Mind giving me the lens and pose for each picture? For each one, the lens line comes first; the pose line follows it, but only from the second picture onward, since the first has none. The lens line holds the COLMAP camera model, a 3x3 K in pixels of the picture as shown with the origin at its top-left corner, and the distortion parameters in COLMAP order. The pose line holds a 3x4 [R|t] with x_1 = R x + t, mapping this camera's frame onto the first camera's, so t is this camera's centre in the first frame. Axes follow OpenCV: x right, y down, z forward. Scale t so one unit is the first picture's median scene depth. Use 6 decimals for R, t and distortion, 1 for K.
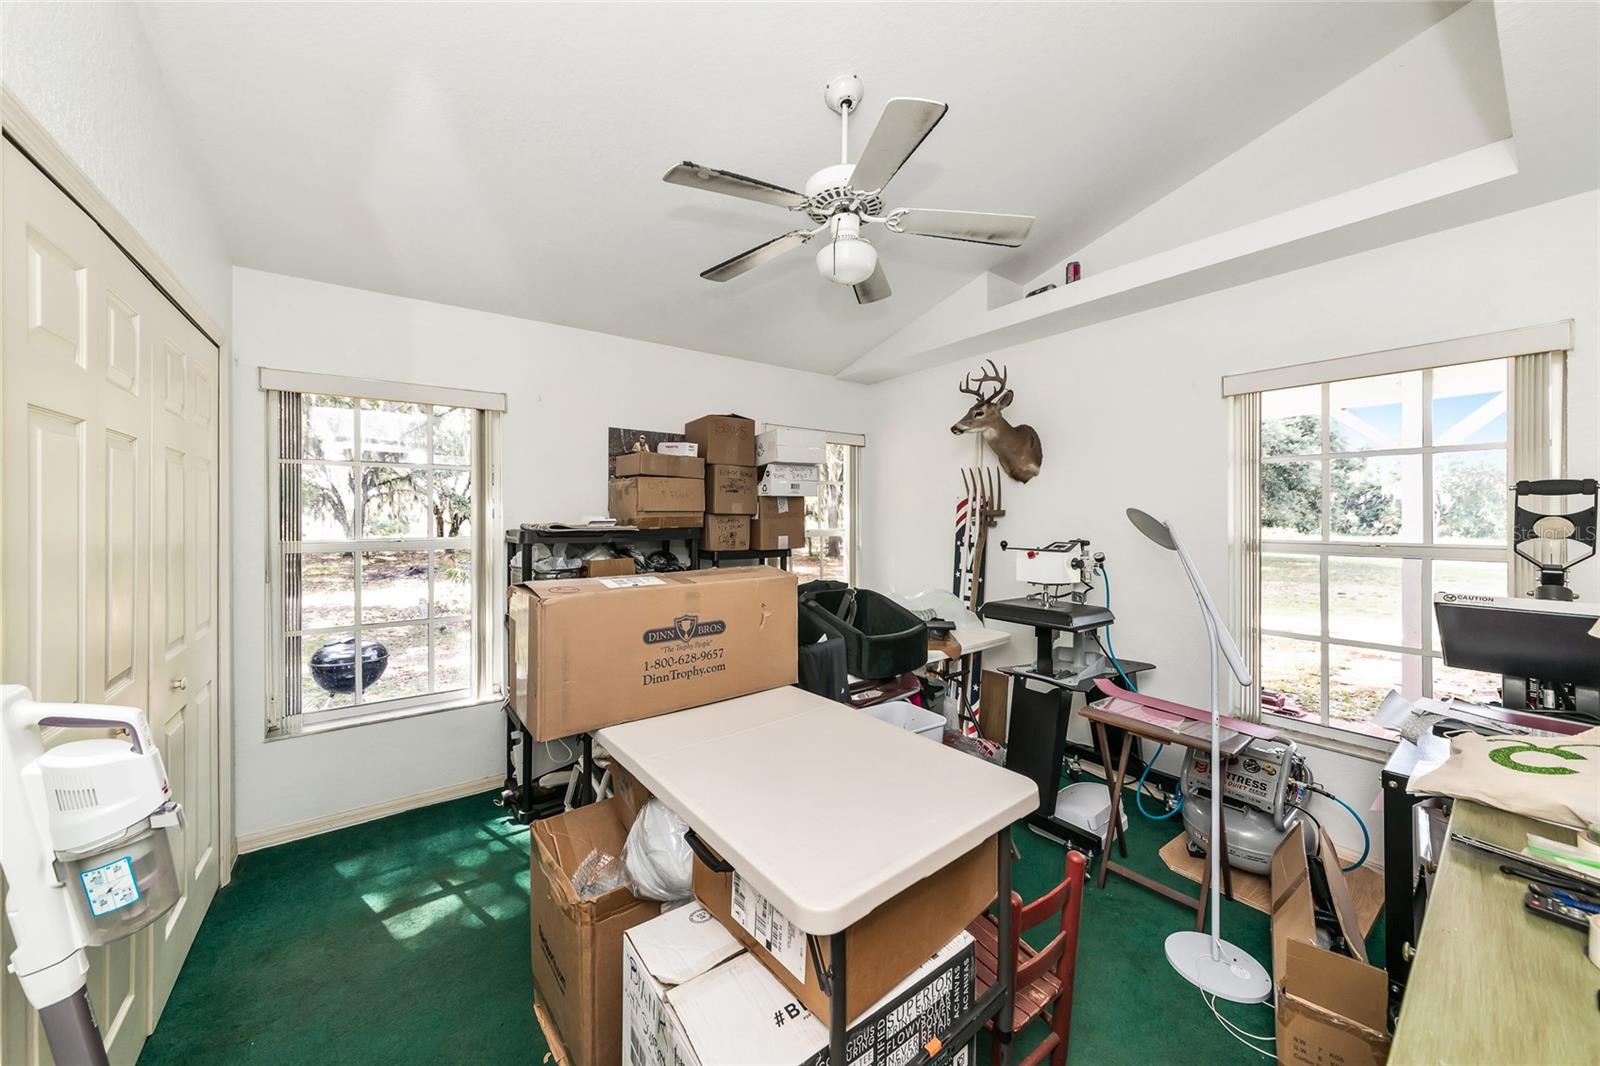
lens RADIAL K [[570.5, 0, 810.3], [0, 570.5, 514.9], [0, 0, 1]] dist [-0.000013, -0.000010]
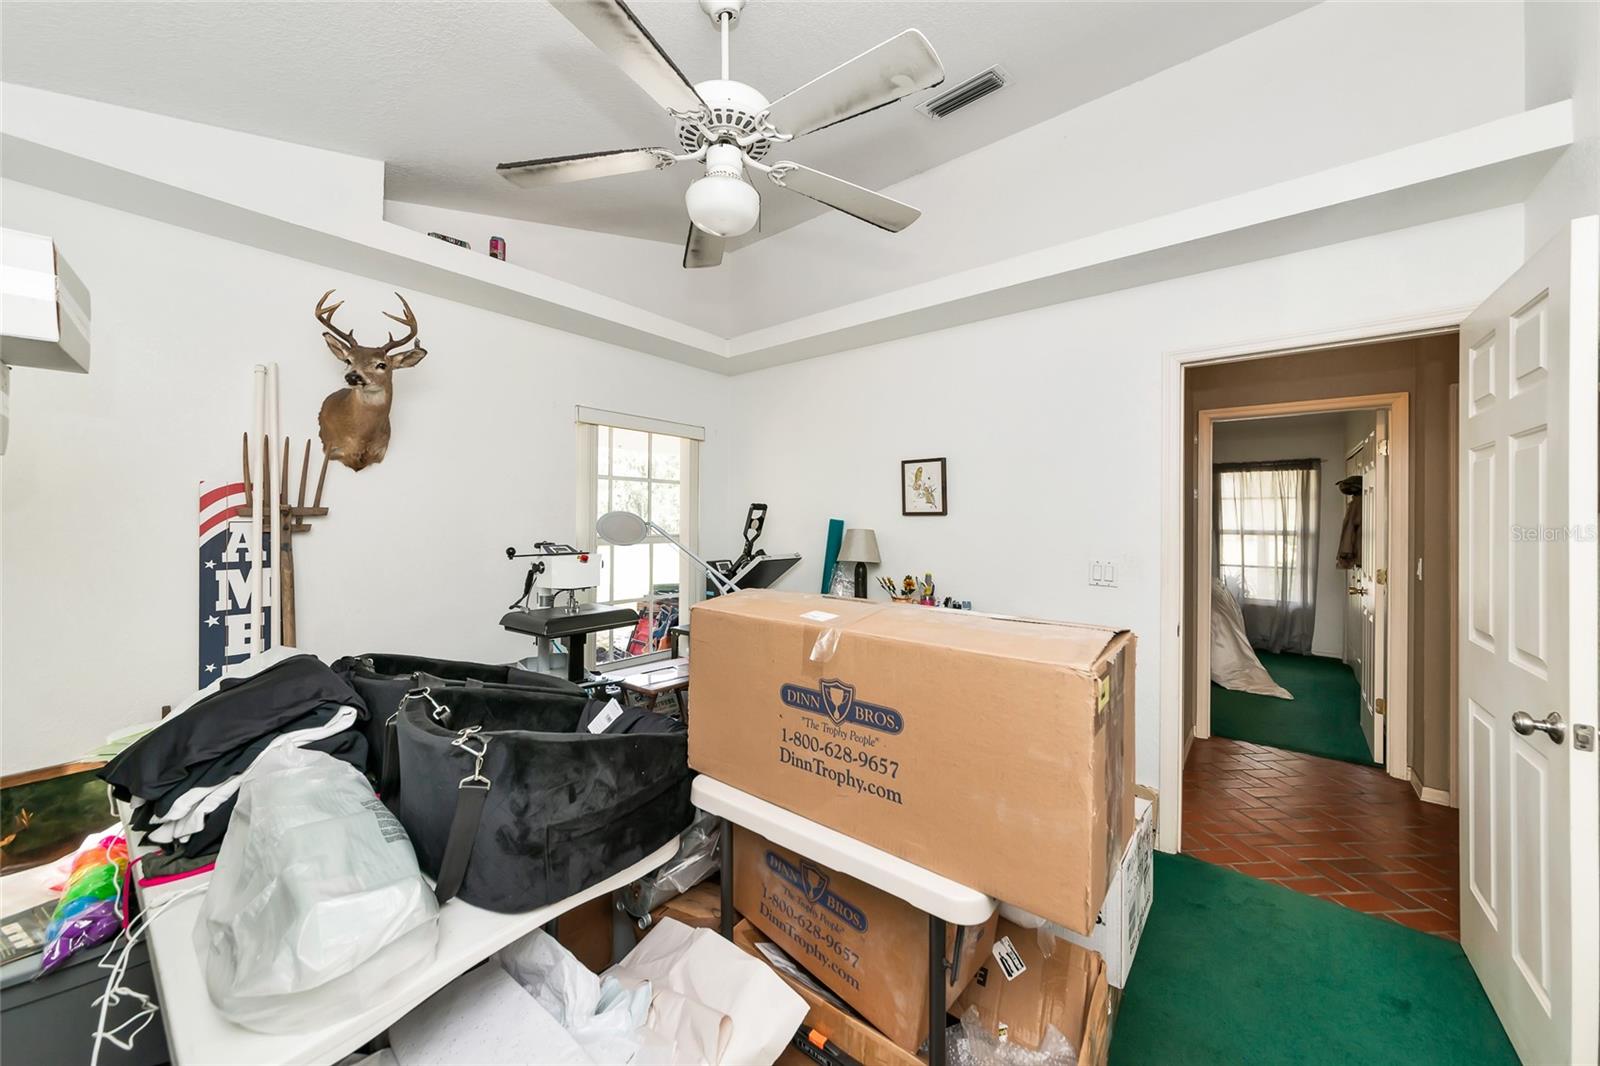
lens RADIAL K [[570.5, 0, 810.3], [0, 570.5, 514.9], [0, 0, 1]] dist [-0.000013, -0.000010]
pose [[-0.258580, -0.001617, 0.965989, -0.449187], [-0.011918, 0.999928, -0.001517, -0.005003], [-0.965916, -0.011905, -0.258580, 0.619931]]
